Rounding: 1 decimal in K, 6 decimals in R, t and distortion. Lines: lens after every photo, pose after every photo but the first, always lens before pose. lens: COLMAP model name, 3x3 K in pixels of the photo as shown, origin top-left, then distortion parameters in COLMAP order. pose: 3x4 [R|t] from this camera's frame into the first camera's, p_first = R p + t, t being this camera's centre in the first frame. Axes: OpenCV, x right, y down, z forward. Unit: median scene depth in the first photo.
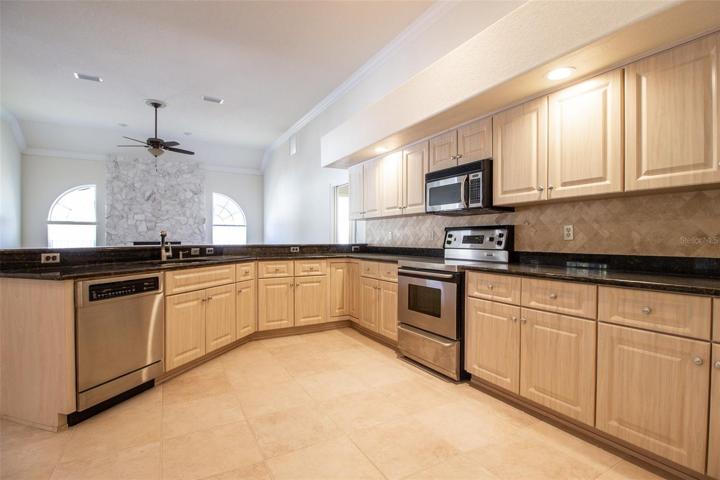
lens RADIAL K [[366.0, 0, 370.4], [0, 366.0, 241.5], [0, 0, 1]] dist [0.013996, 0.001533]
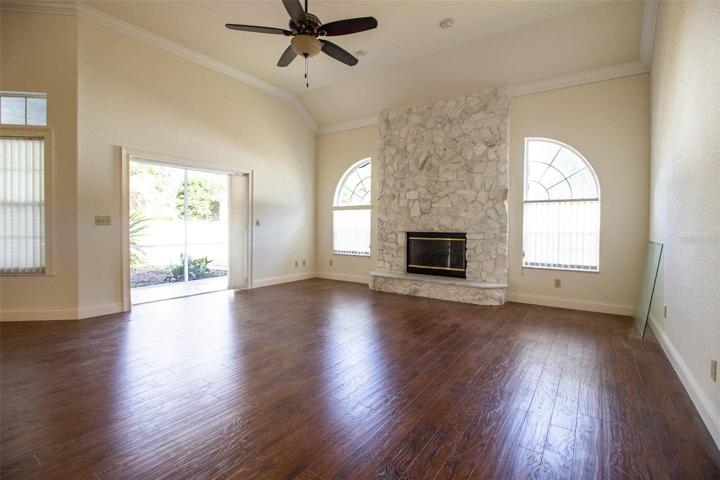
lens RADIAL K [[345.8, 0, 344.8], [0, 345.8, 233.6], [0, 0, 1]] dist [-0.009469, -0.003683]
pose [[0.422665, 0.018642, -0.906094, -0.231965], [-0.009701, 0.999824, 0.016046, -0.011068], [0.906234, 0.002008, 0.422771, 1.354275]]
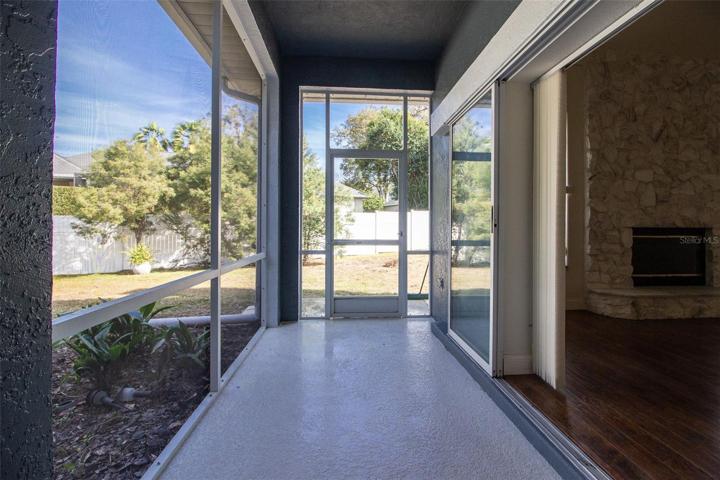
lens RADIAL K [[345.8, 0, 378.5], [0, 345.8, 225.0], [0, 0, 1]] dist [-0.009469, -0.003683]
pose [[0.922828, -0.003462, -0.385198, -1.682442], [-0.003585, 0.999839, -0.017573, 0.014591], [0.385197, 0.017598, 0.922667, 0.996693]]
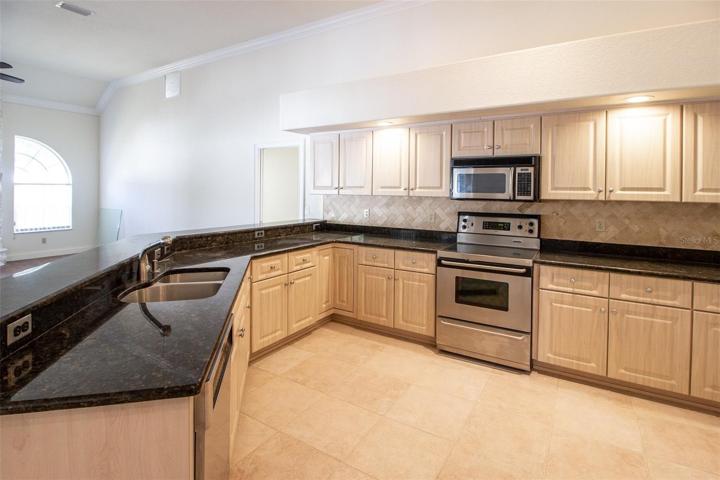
lens RADIAL K [[362.3, 0, 373.5], [0, 362.3, 193.6], [0, 0, 1]] dist [-0.001445, -0.002719]
pose [[0.865743, 0.004227, 0.500470, -0.453280], [-0.009169, 0.999930, 0.007415, -0.085843], [-0.500404, -0.011008, 0.865722, 0.237971]]
